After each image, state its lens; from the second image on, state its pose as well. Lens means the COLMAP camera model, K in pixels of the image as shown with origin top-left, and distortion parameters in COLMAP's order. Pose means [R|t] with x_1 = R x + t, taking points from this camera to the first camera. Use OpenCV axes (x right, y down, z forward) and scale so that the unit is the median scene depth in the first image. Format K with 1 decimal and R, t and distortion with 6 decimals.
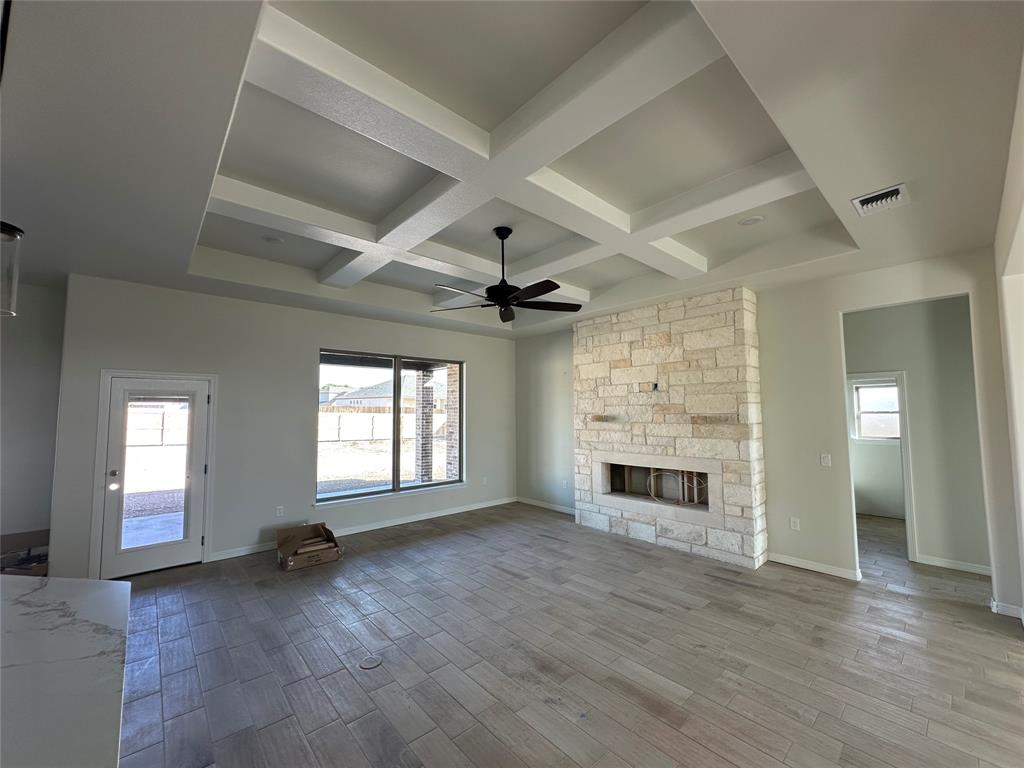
lens RADIAL K [[408.1, 0, 510.6], [0, 408.1, 384.3], [0, 0, 1]] dist [-0.004184, 0.000238]
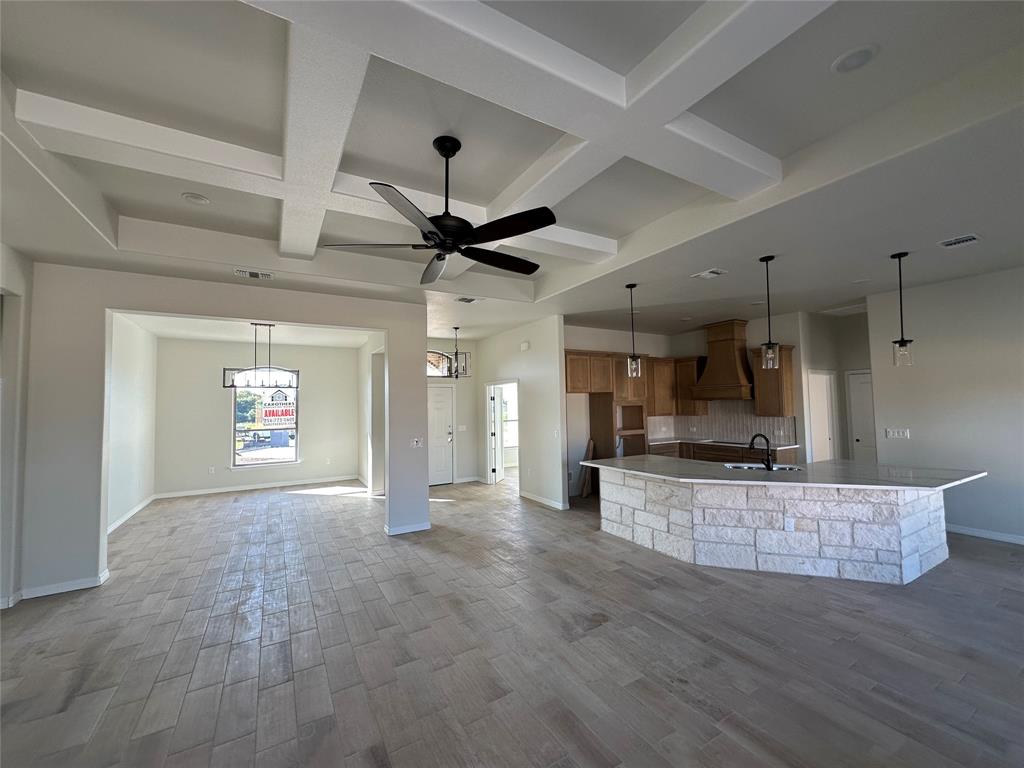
lens RADIAL K [[408.1, 0, 510.6], [0, 408.1, 384.3], [0, 0, 1]] dist [-0.004184, 0.000238]
pose [[-0.979878, 0.035080, 0.196488, -0.186425], [0.012594, 0.993339, -0.114538, 0.085735], [-0.199198, -0.109758, -0.973793, 1.196877]]
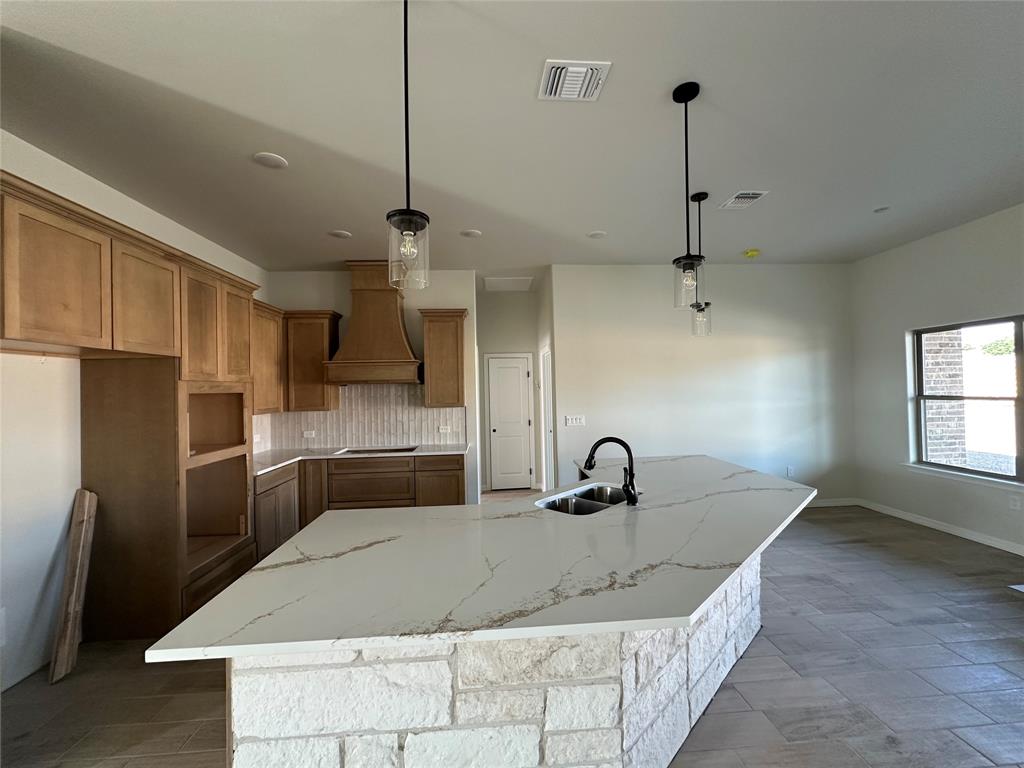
lens RADIAL K [[408.1, 0, 510.6], [0, 408.1, 384.3], [0, 0, 1]] dist [-0.004184, 0.000238]
pose [[-0.614640, 0.012427, -0.788710, -0.099248], [0.077371, 0.996004, -0.044602, 0.049137], [0.785004, -0.088437, -0.613145, 0.425526]]
